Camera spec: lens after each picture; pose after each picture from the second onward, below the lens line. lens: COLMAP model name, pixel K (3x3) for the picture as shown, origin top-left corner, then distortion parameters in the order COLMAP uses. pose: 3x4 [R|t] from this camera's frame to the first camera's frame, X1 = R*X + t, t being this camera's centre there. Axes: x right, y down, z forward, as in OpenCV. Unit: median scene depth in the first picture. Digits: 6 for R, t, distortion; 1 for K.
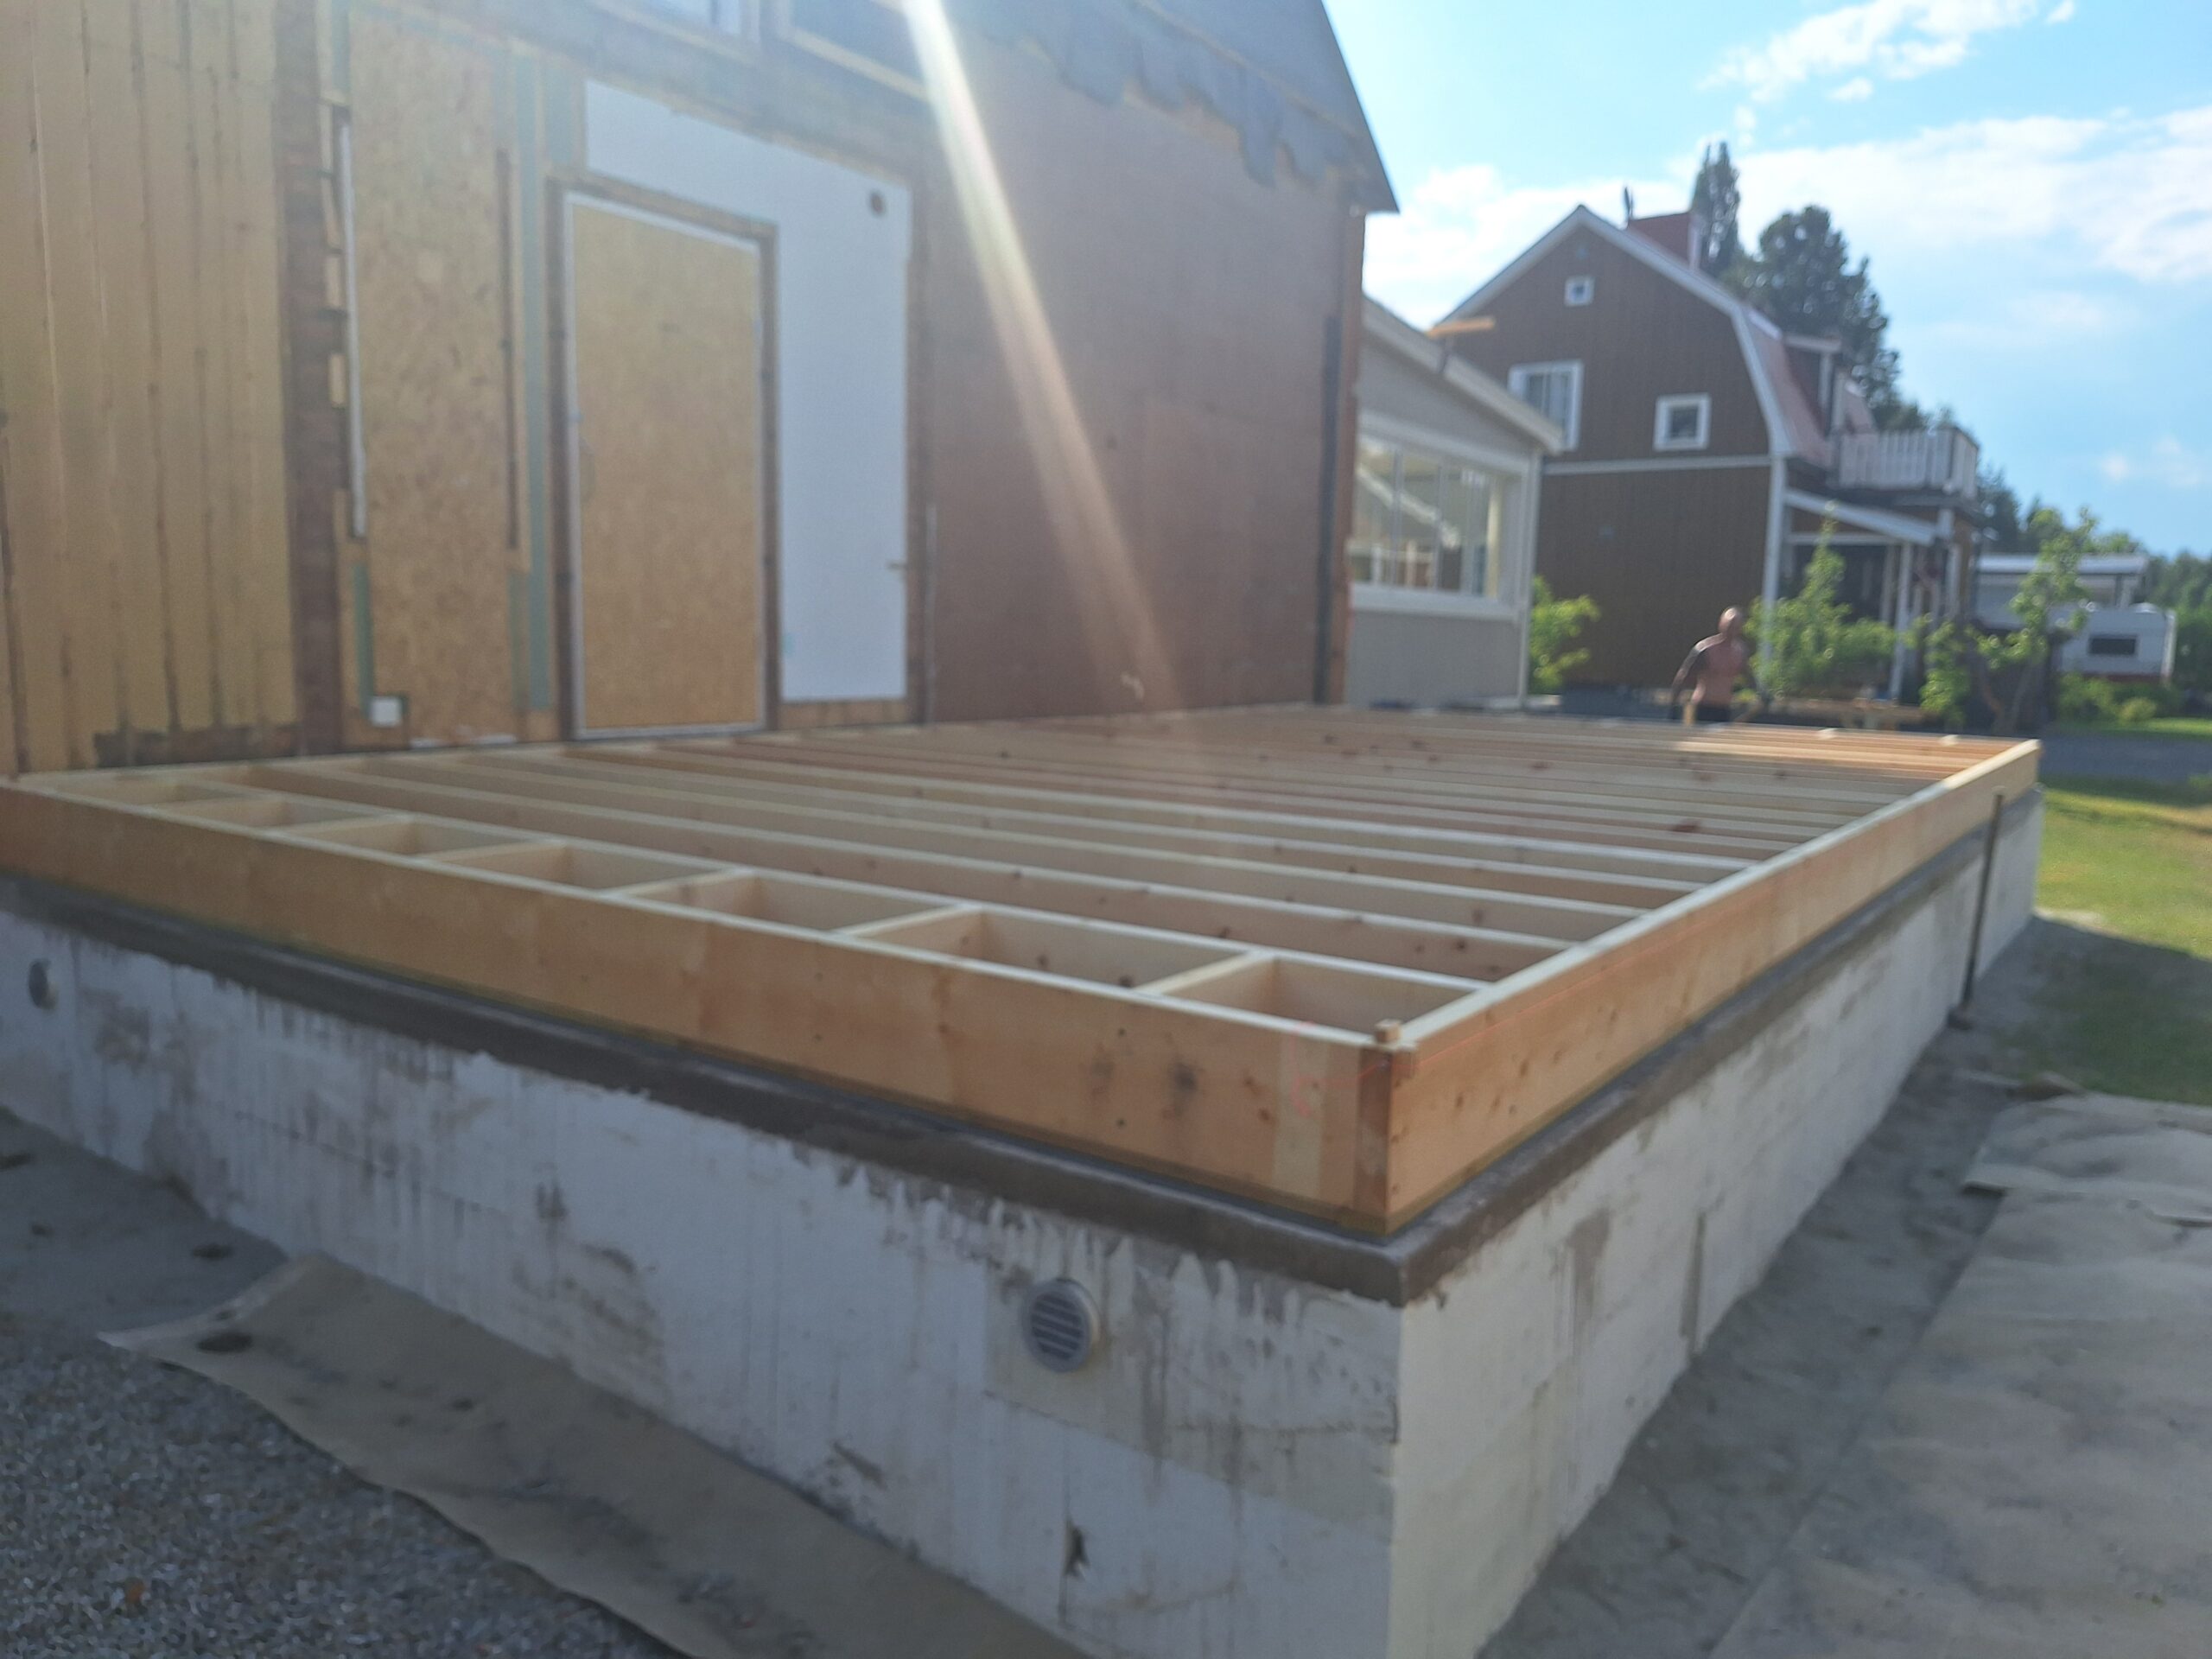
lens RADIAL K [[1584.7, 0, 1106.0], [0, 1584.7, 829.5], [0, 0, 1]] dist [-0.003277, -0.004922]
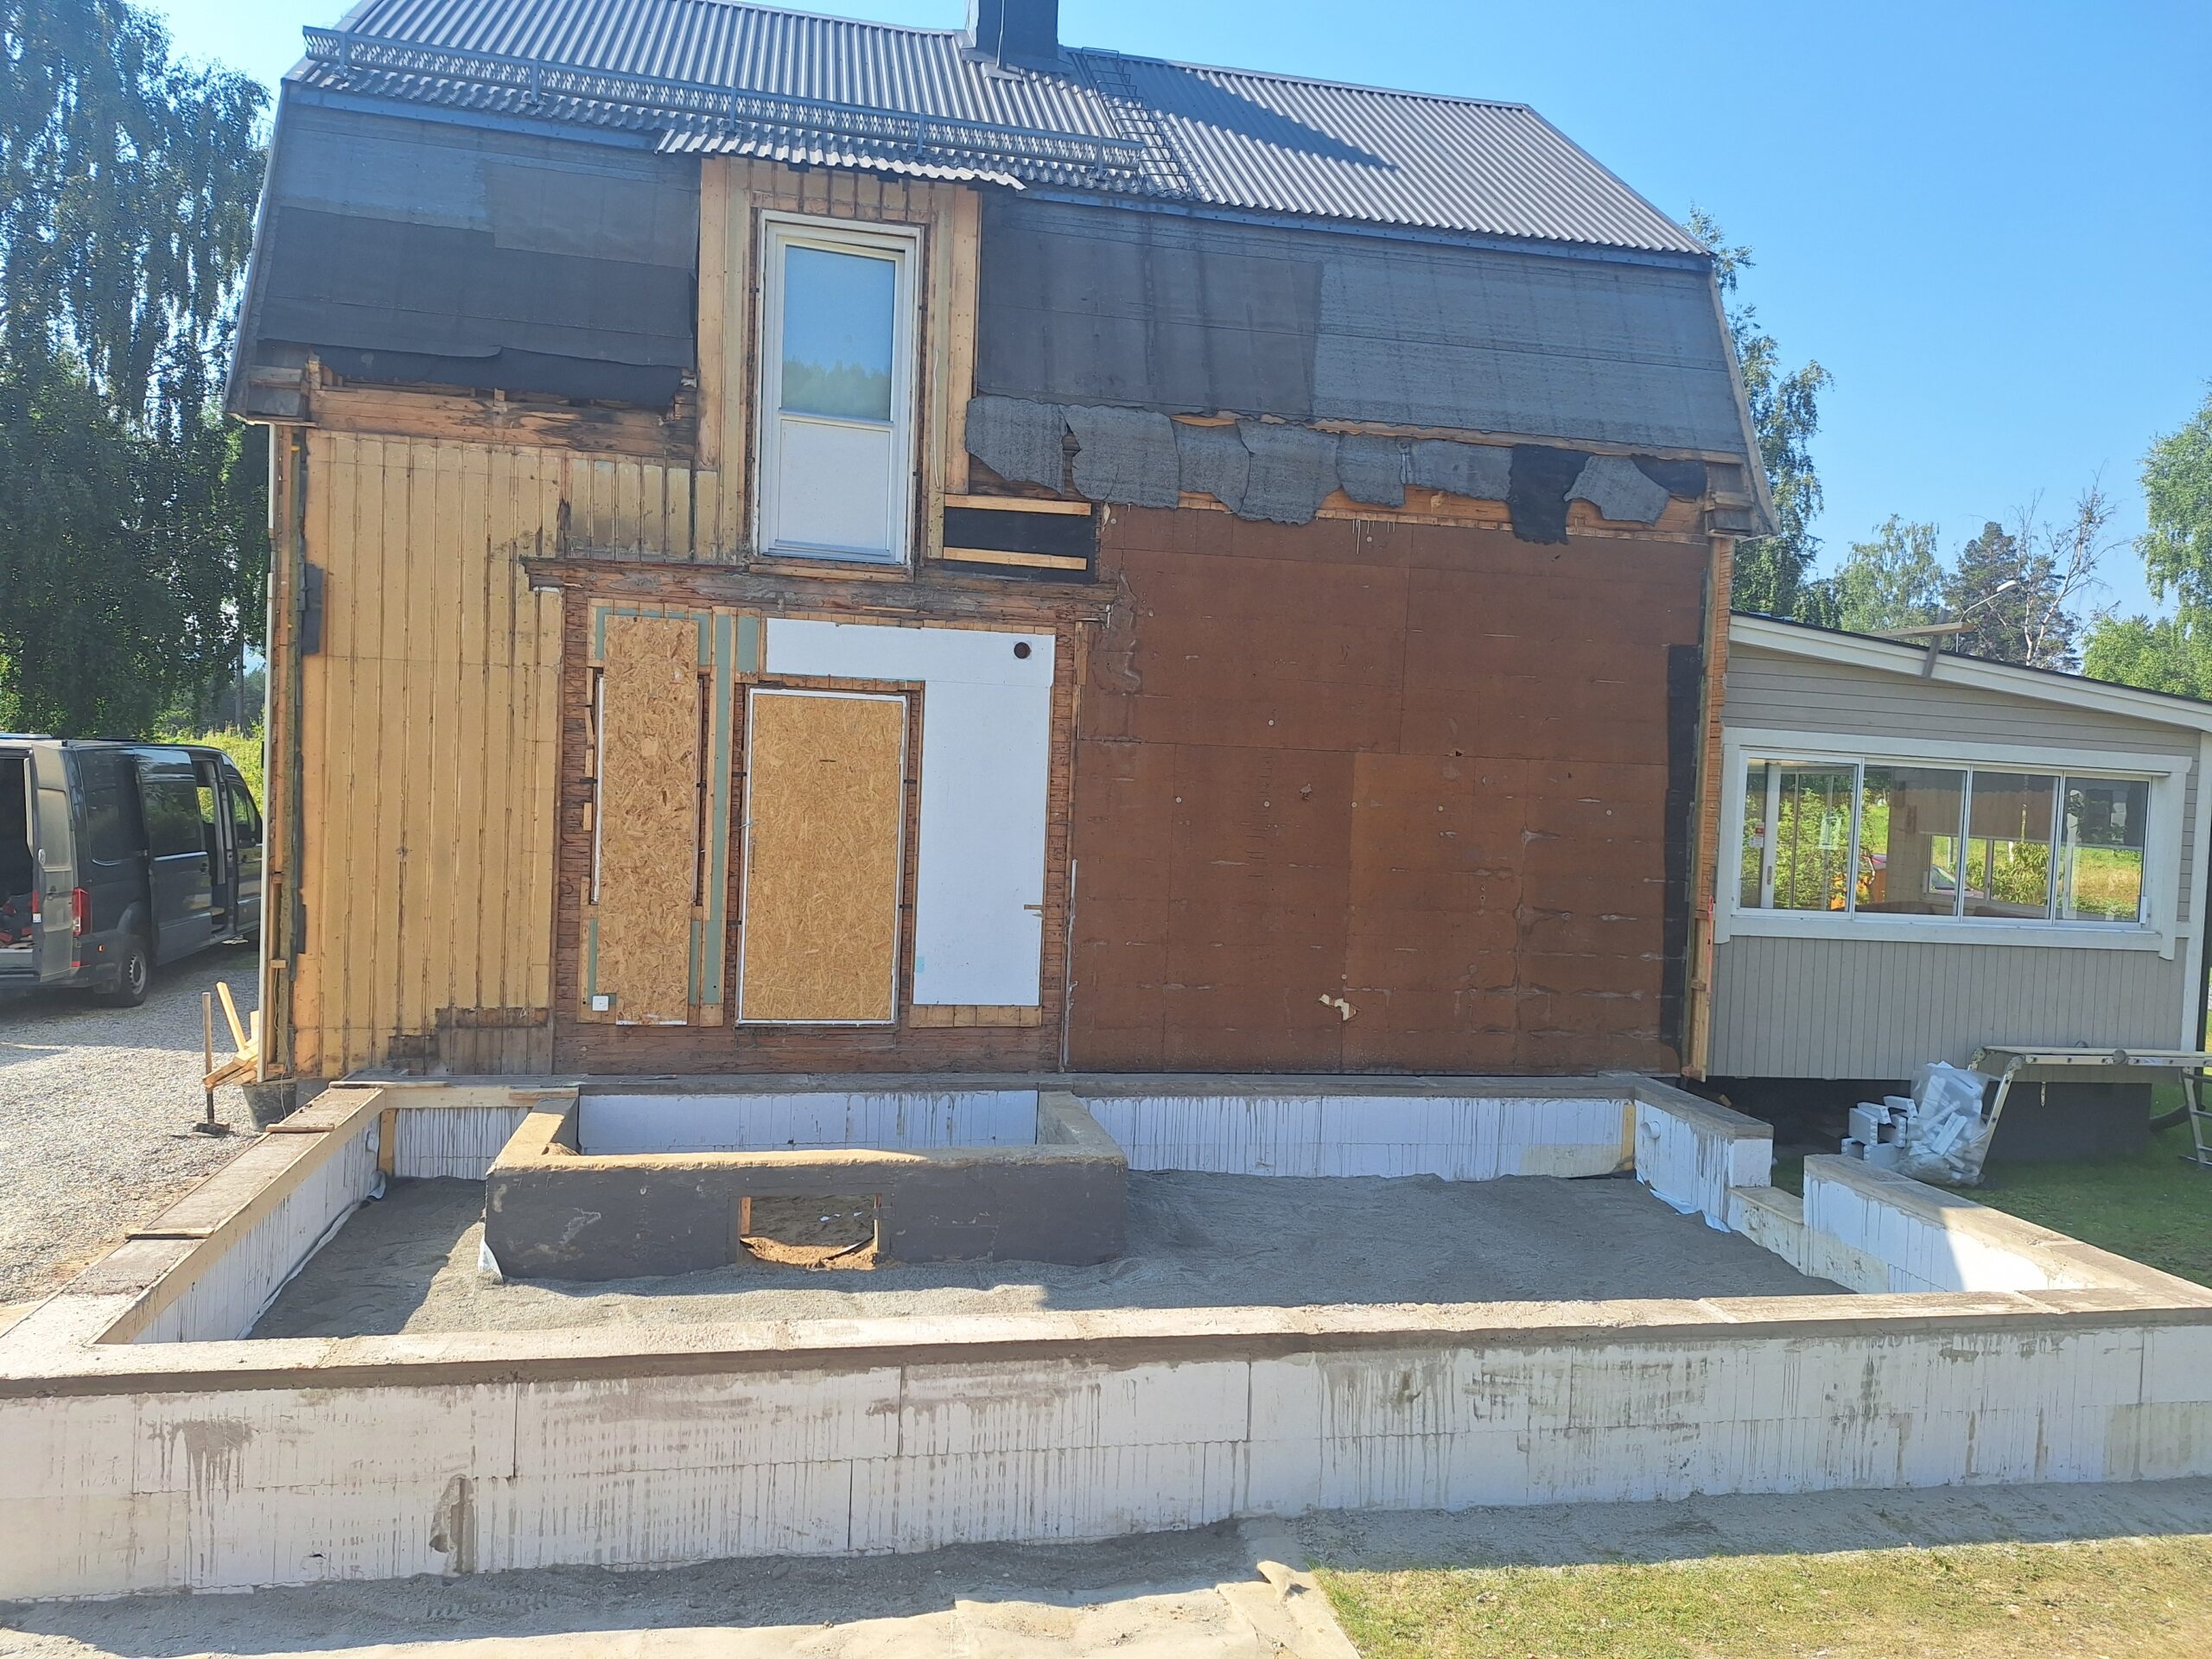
lens RADIAL K [[1530.0, 0, 1095.2], [0, 1530.0, 836.1], [0, 0, 1]] dist [0.098320, -0.112528]
pose [[0.729824, 0.038686, -0.682540, 1.051383], [-0.110842, 0.991883, -0.062302, -0.204079], [0.674590, 0.121123, 0.728188, 0.113827]]
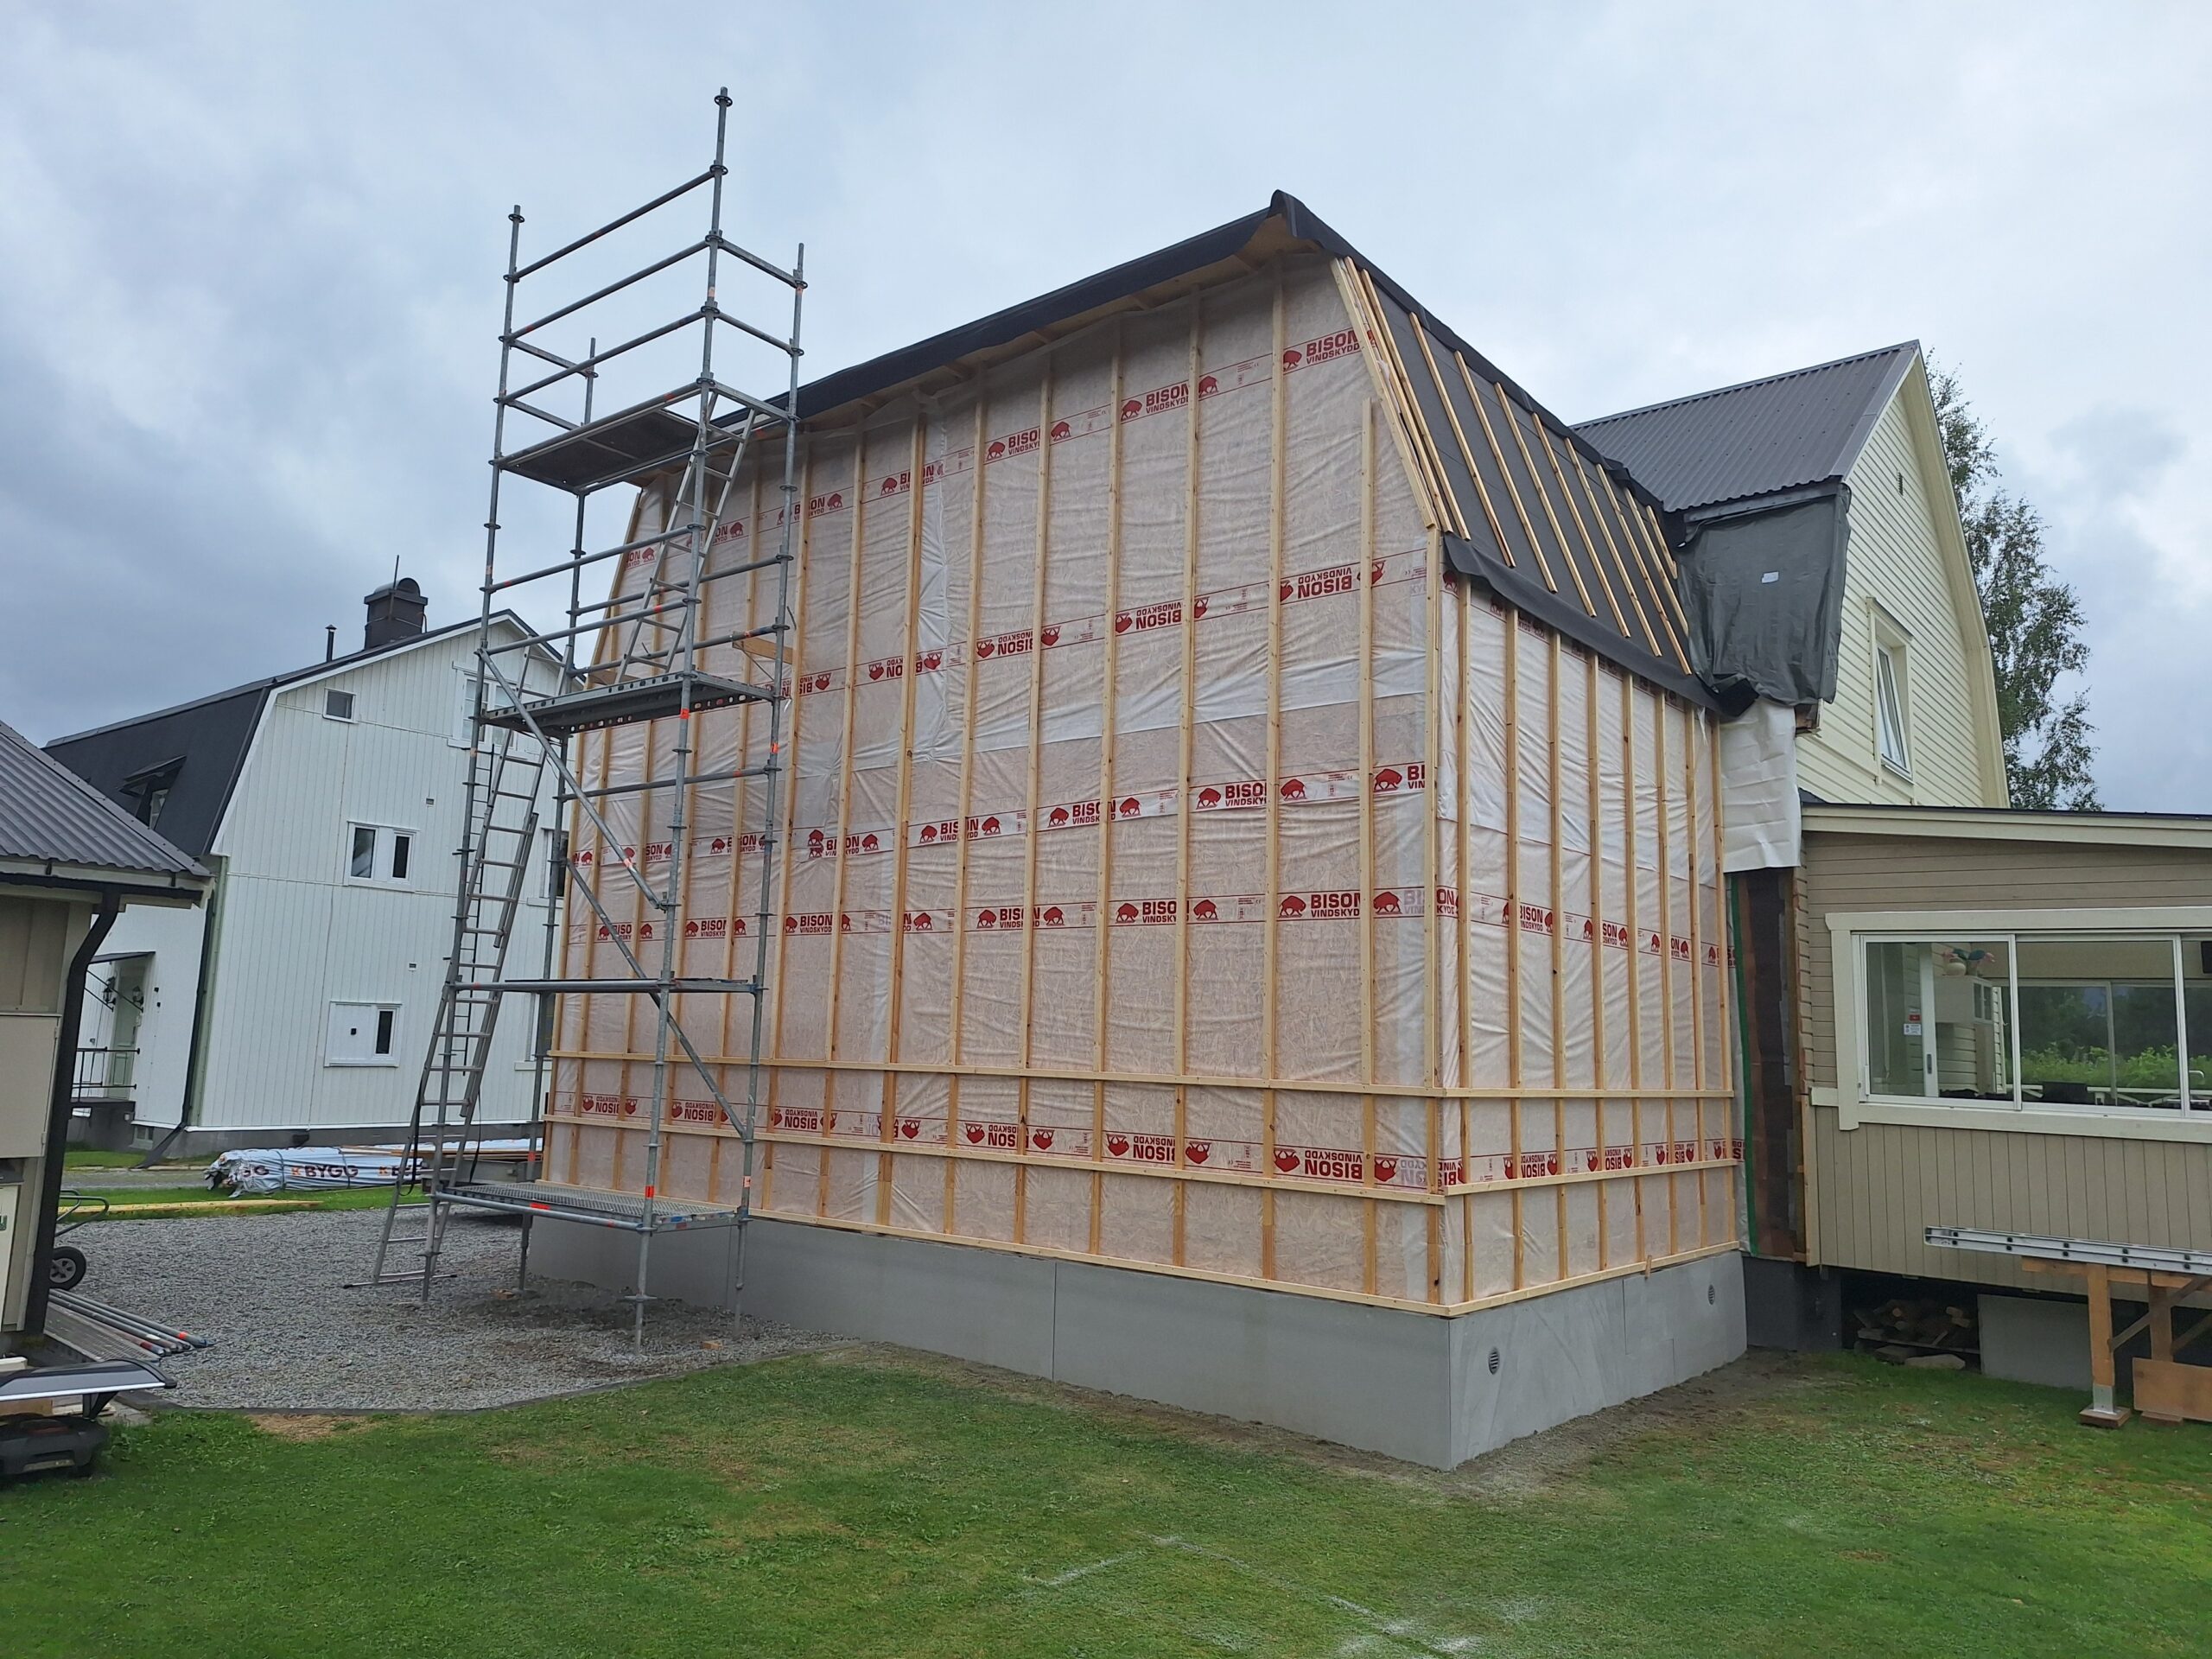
lens RADIAL K [[1530.0, 0, 1095.2], [0, 1530.0, 836.1], [0, 0, 1]] dist [0.098320, -0.112528]
pose [[-0.060672, -0.163476, -0.984680, 2.353835], [-0.157640, 0.975686, -0.152269, -0.191526], [0.985631, 0.145987, -0.084967, 1.280805]]
